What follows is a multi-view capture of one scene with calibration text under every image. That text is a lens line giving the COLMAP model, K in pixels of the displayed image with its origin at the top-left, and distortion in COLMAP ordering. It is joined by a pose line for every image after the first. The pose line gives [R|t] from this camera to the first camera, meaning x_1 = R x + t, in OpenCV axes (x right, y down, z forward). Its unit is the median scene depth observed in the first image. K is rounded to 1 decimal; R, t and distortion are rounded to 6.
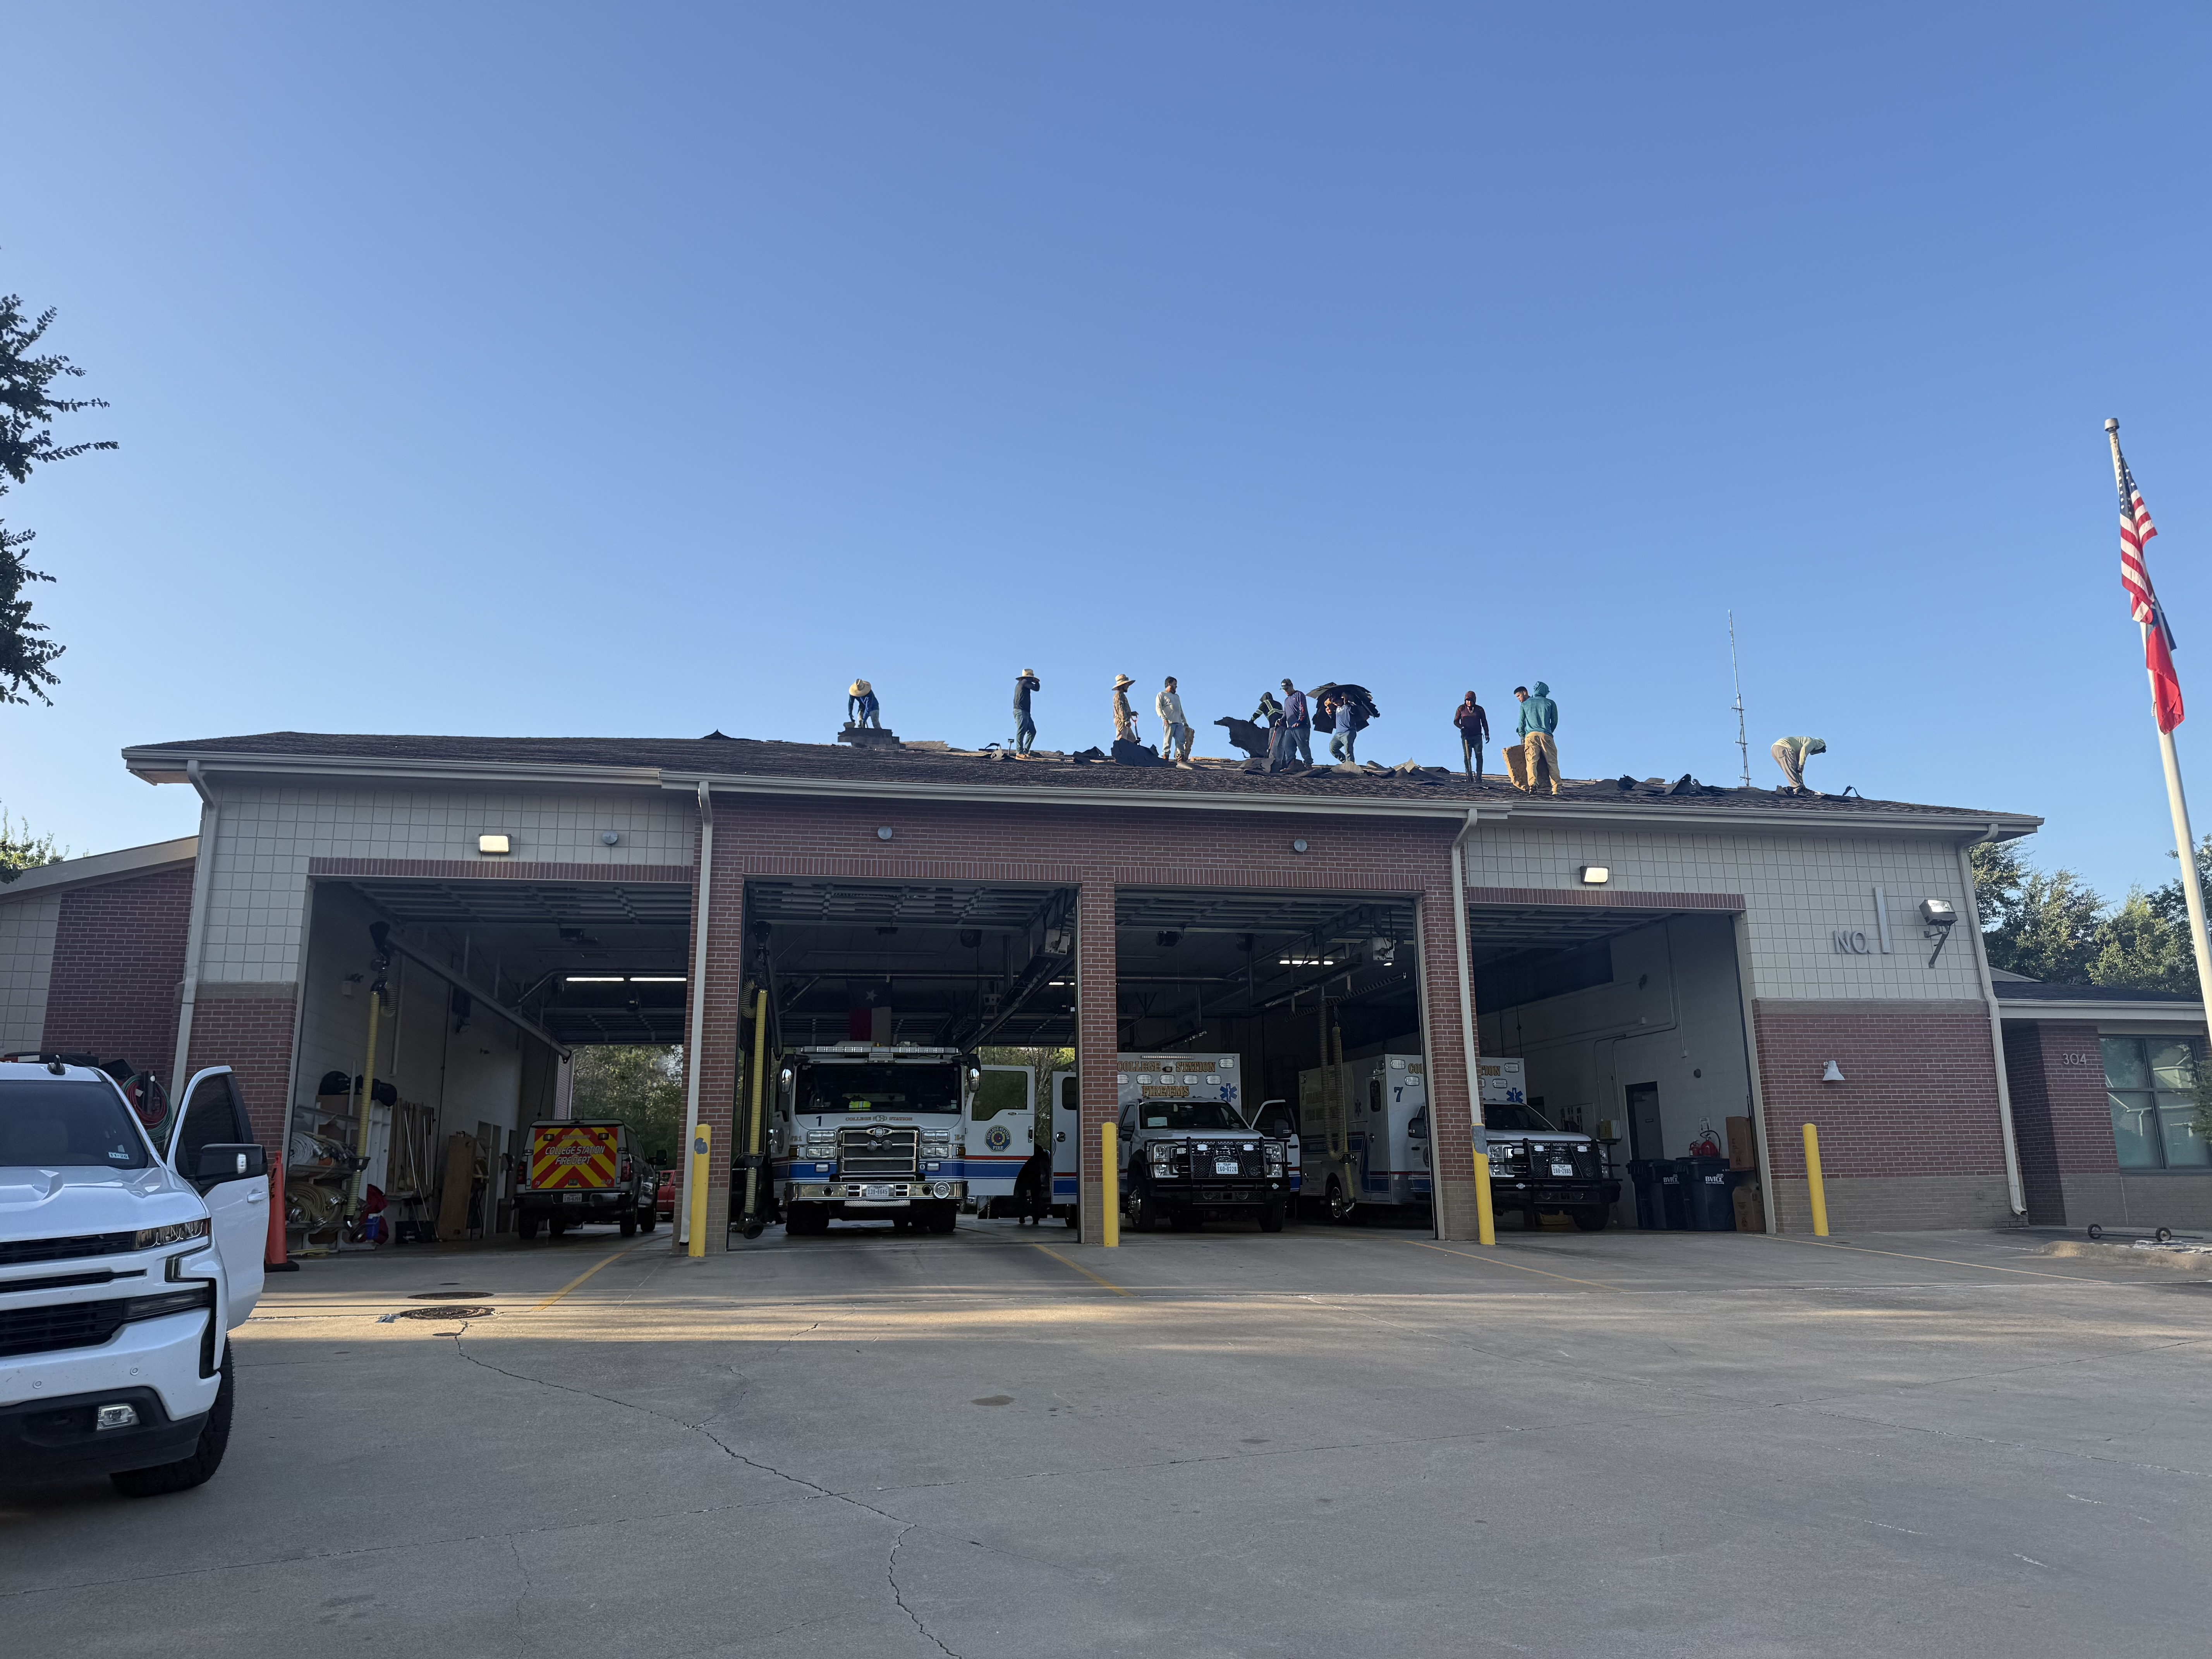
lens RADIAL K [[1558.6, 0, 1103.8], [0, 1558.6, 837.4], [0, 0, 1]] dist [0.006360, -0.005195]
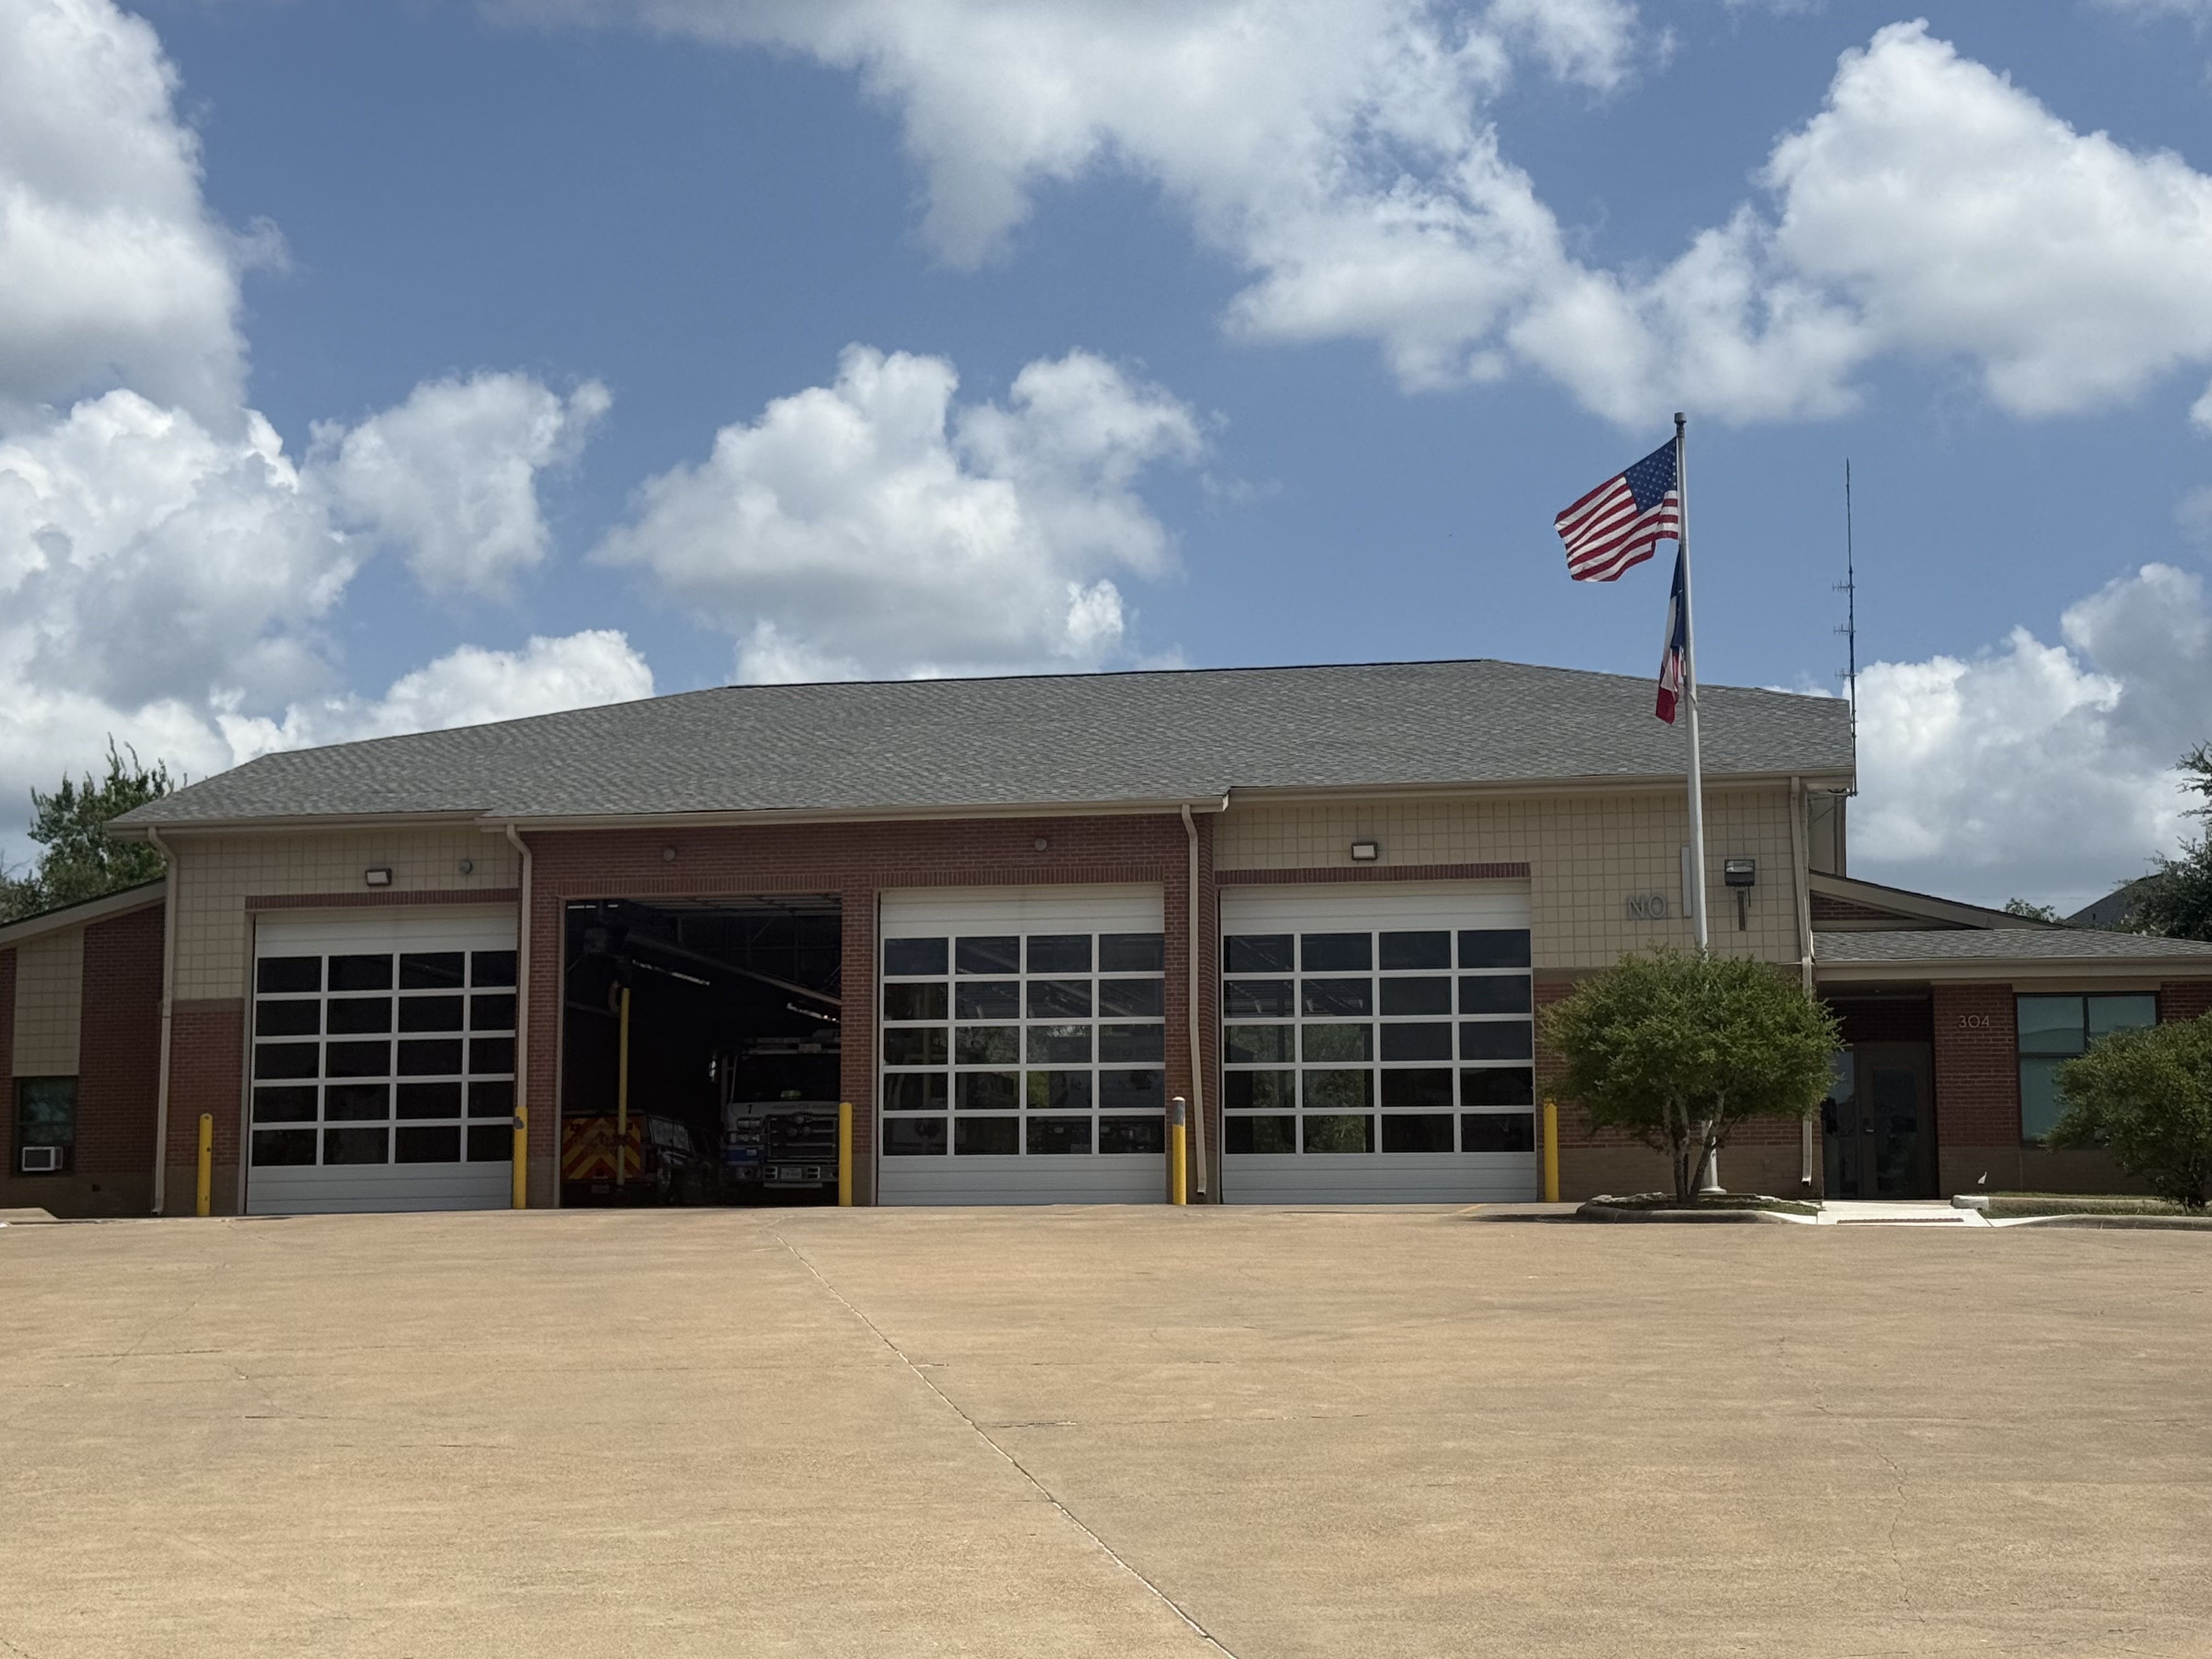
lens RADIAL K [[3598.8, 0, 1105.9], [0, 3598.8, 827.2], [0, 0, 1]] dist [0.014294, 0.000000]
pose [[0.928315, -0.040181, -0.369617, 1.011002], [0.075131, 0.993907, 0.080651, -0.188913], [0.364124, -0.102639, 0.925678, -1.186827]]
